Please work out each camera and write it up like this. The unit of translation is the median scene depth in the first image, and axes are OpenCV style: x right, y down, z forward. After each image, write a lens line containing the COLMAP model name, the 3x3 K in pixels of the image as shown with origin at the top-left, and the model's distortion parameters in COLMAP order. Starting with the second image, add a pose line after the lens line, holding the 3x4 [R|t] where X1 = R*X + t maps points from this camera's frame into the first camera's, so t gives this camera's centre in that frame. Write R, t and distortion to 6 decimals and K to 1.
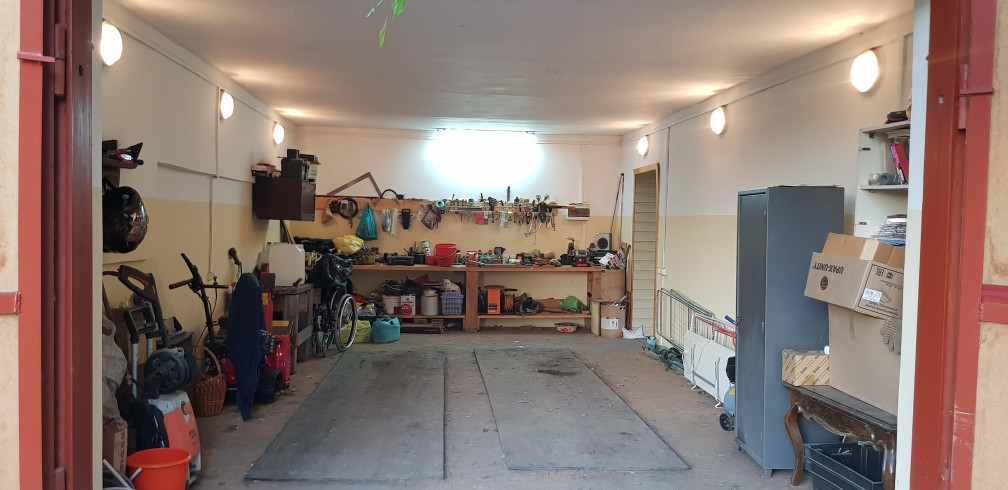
lens RADIAL K [[815.6, 0, 466.0], [0, 815.6, 233.4], [0, 0, 1]] dist [0.104599, -0.177183]
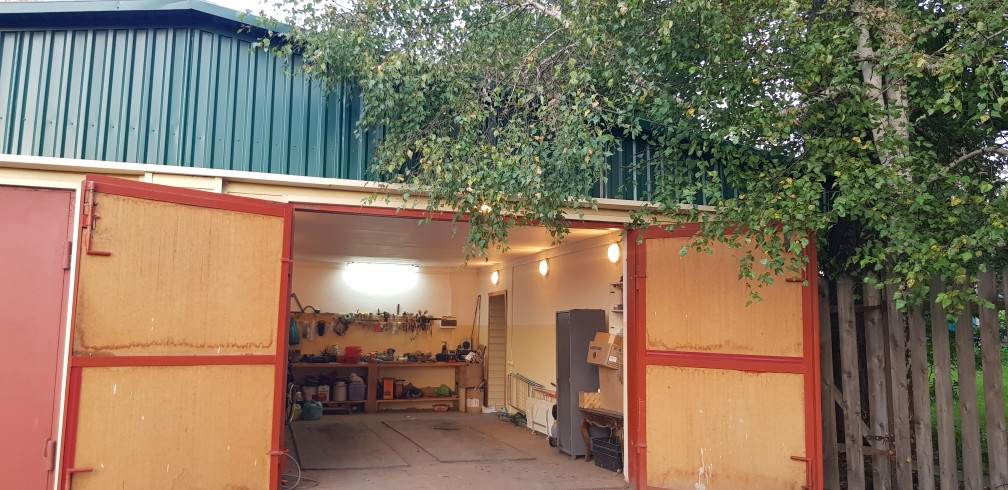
lens RADIAL K [[815.6, 0, 466.0], [0, 815.6, 233.4], [0, 0, 1]] dist [0.104599, -0.177183]
pose [[0.978660, 0.022668, 0.204234, -0.123525], [0.005401, 0.990716, -0.135842, 0.012238], [-0.205417, 0.134047, 0.969451, -0.381261]]
